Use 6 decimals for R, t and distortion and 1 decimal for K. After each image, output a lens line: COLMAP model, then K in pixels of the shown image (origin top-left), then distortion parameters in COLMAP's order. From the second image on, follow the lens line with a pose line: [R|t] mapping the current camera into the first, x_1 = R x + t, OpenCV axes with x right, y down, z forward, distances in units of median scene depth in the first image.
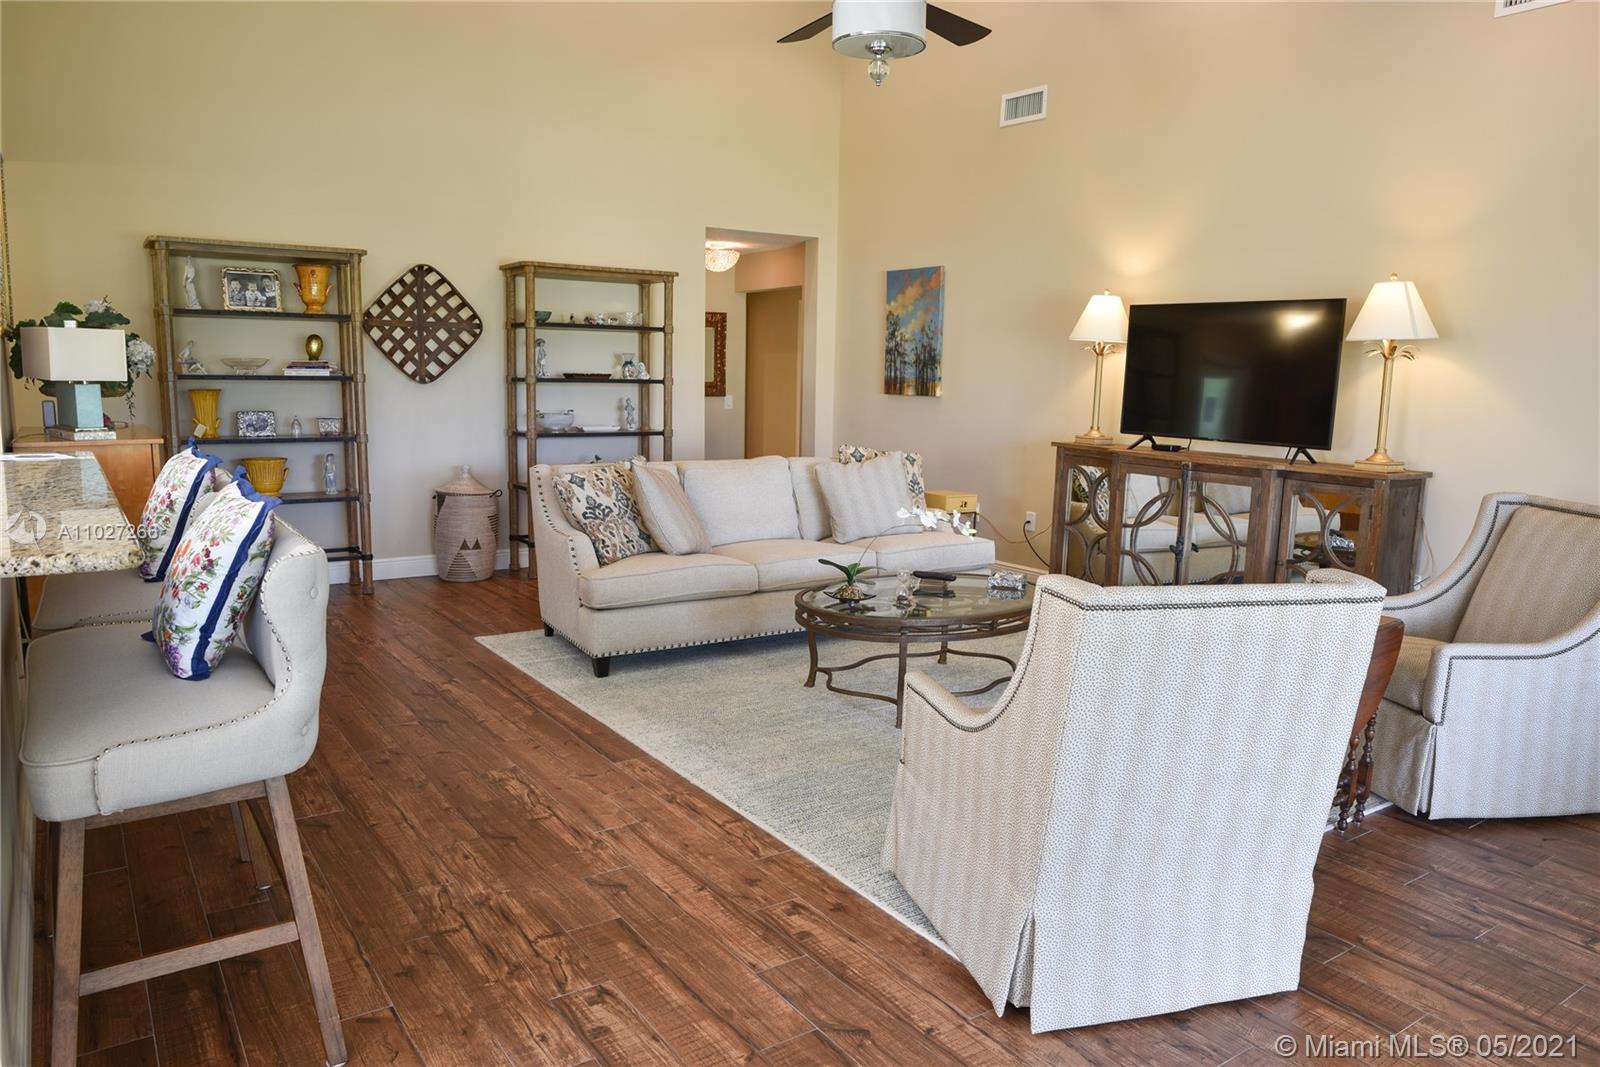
lens RADIAL K [[1101.3, 0, 806.8], [0, 1101.3, 535.9], [0, 0, 1]] dist [-0.056972, 0.038937]
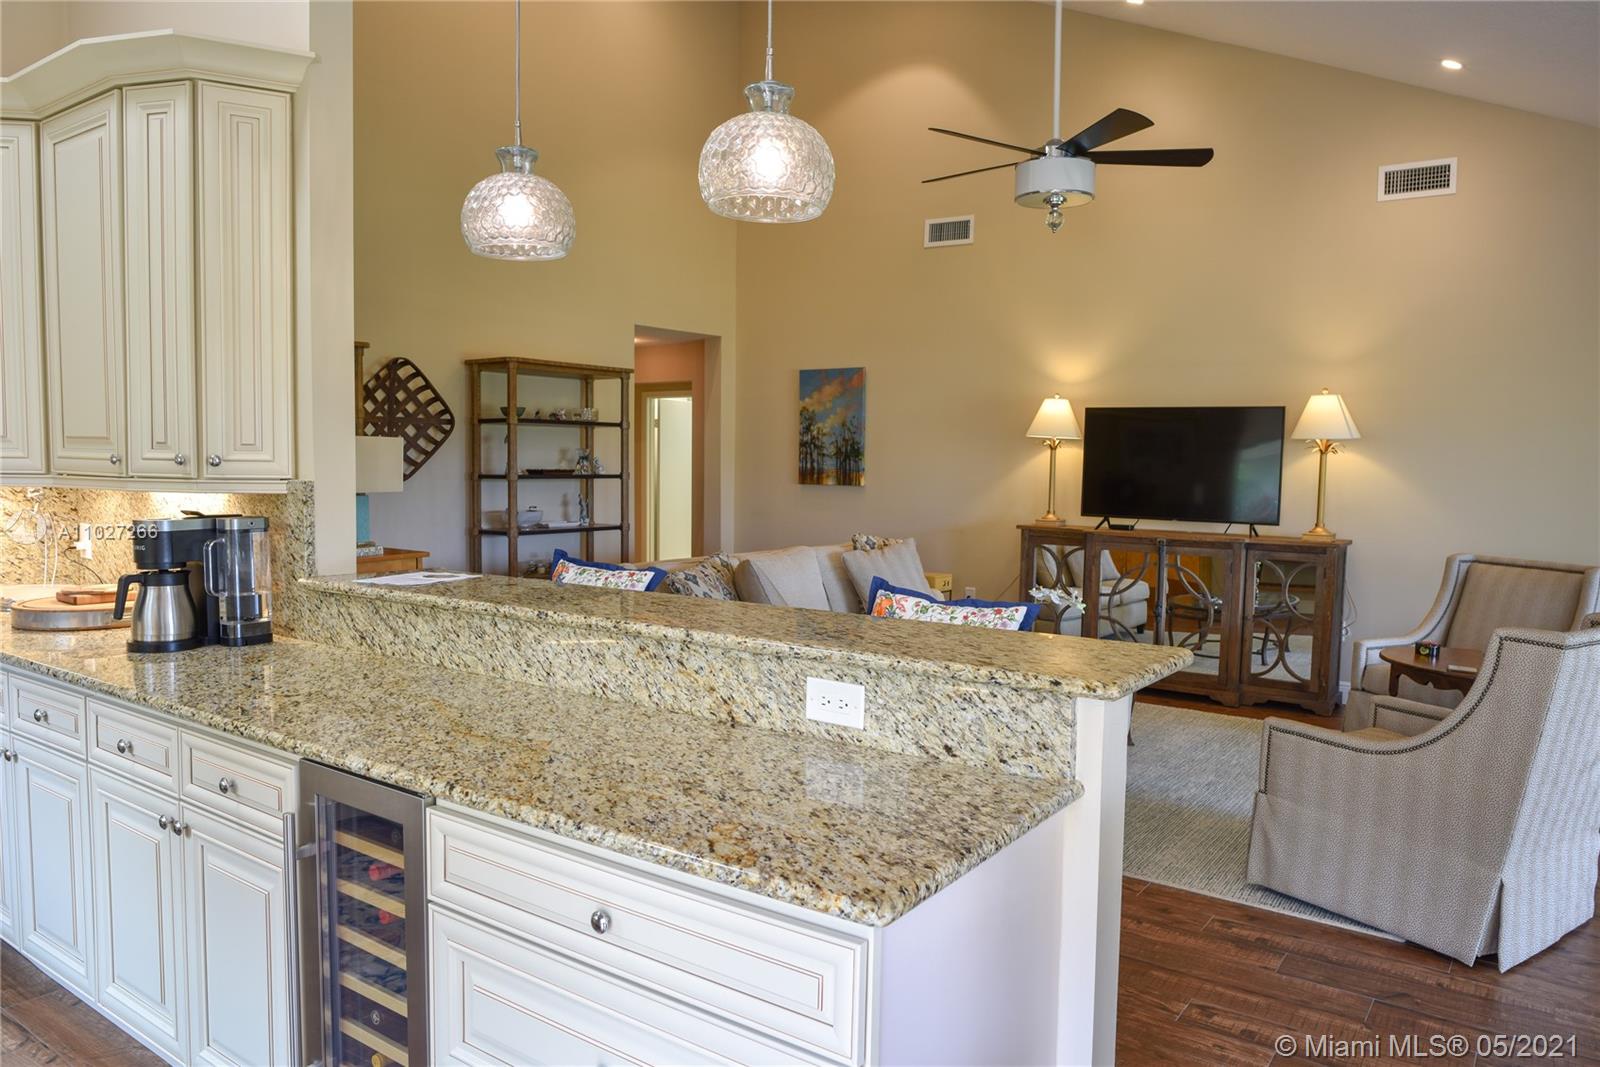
lens RADIAL K [[1101.3, 0, 806.8], [0, 1101.3, 535.9], [0, 0, 1]] dist [-0.056972, 0.038937]
pose [[0.940580, -0.032781, 0.337985, -0.335344], [0.057074, 0.996431, -0.062190, -0.014318], [-0.334741, 0.077785, 0.939094, -0.000020]]
